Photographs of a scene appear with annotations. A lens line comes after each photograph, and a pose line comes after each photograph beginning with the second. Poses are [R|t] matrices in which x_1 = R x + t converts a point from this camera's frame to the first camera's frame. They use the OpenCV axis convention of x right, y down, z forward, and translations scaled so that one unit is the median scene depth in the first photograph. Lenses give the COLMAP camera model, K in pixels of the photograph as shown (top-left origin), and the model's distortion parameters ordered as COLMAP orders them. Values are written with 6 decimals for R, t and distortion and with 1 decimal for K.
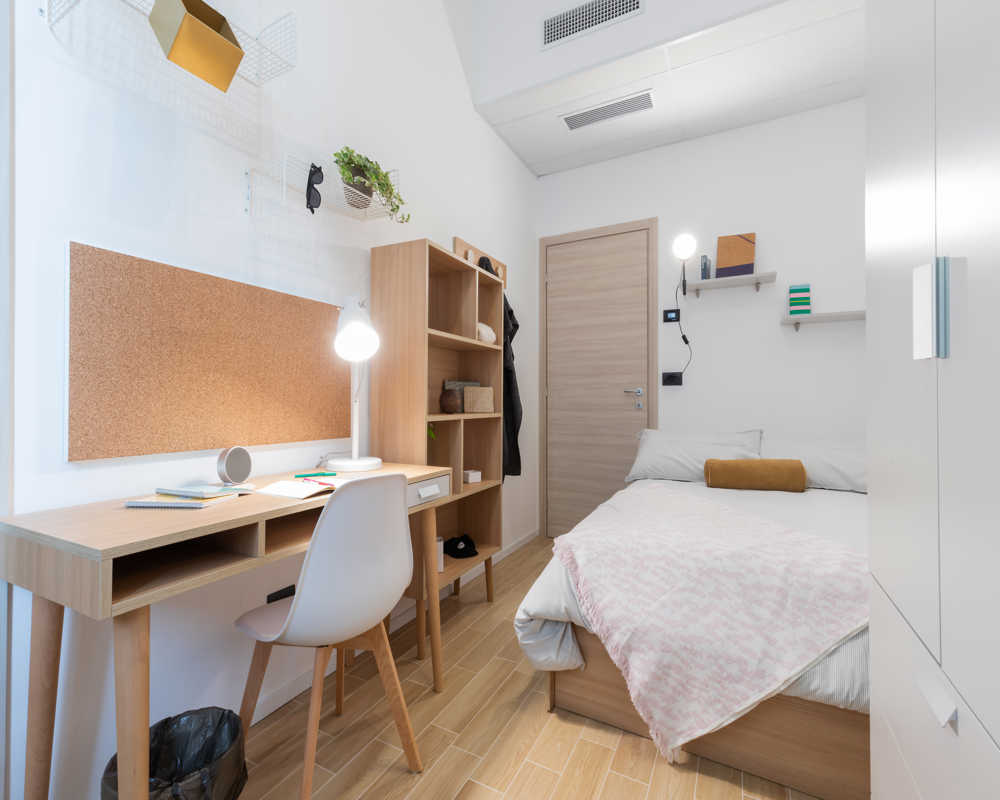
lens RADIAL K [[460.0, 0, 496.2], [0, 460.0, 400.9], [0, 0, 1]] dist [0.004245, -0.000206]
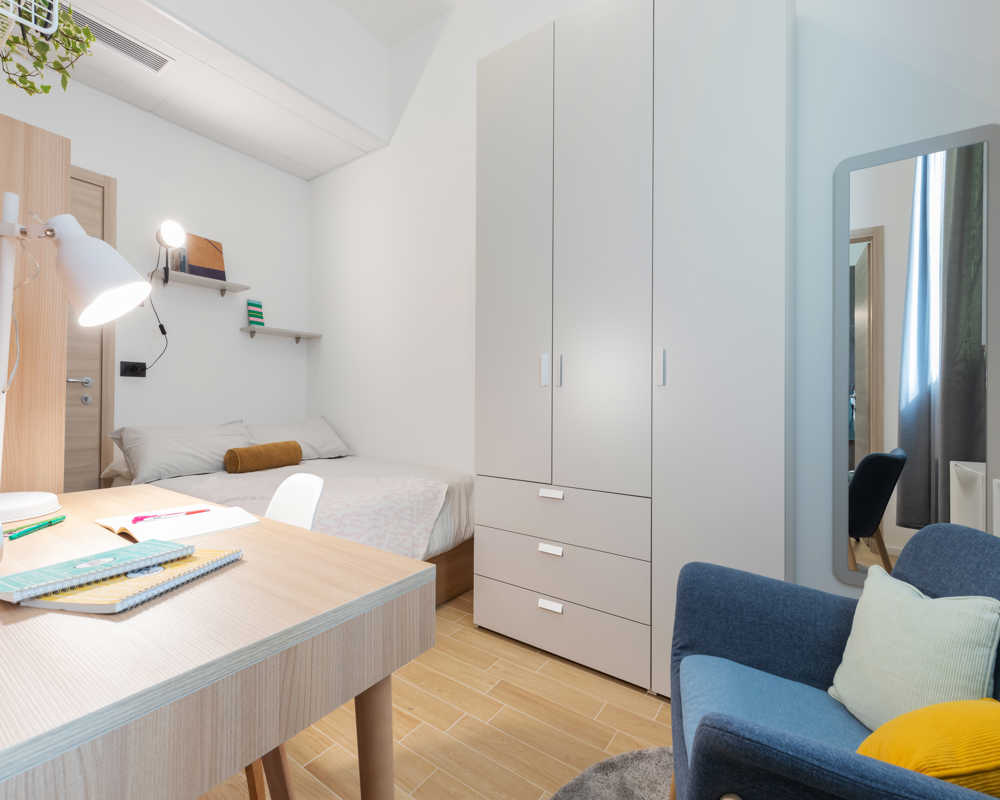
lens RADIAL K [[460.0, 0, 496.2], [0, 460.0, 400.9], [0, 0, 1]] dist [0.004245, -0.000206]
pose [[0.135488, 0.000349, 0.990779, -0.462418], [-0.013765, 0.999904, 0.001530, 0.002507], [-0.990683, -0.013845, 0.135480, 0.202489]]
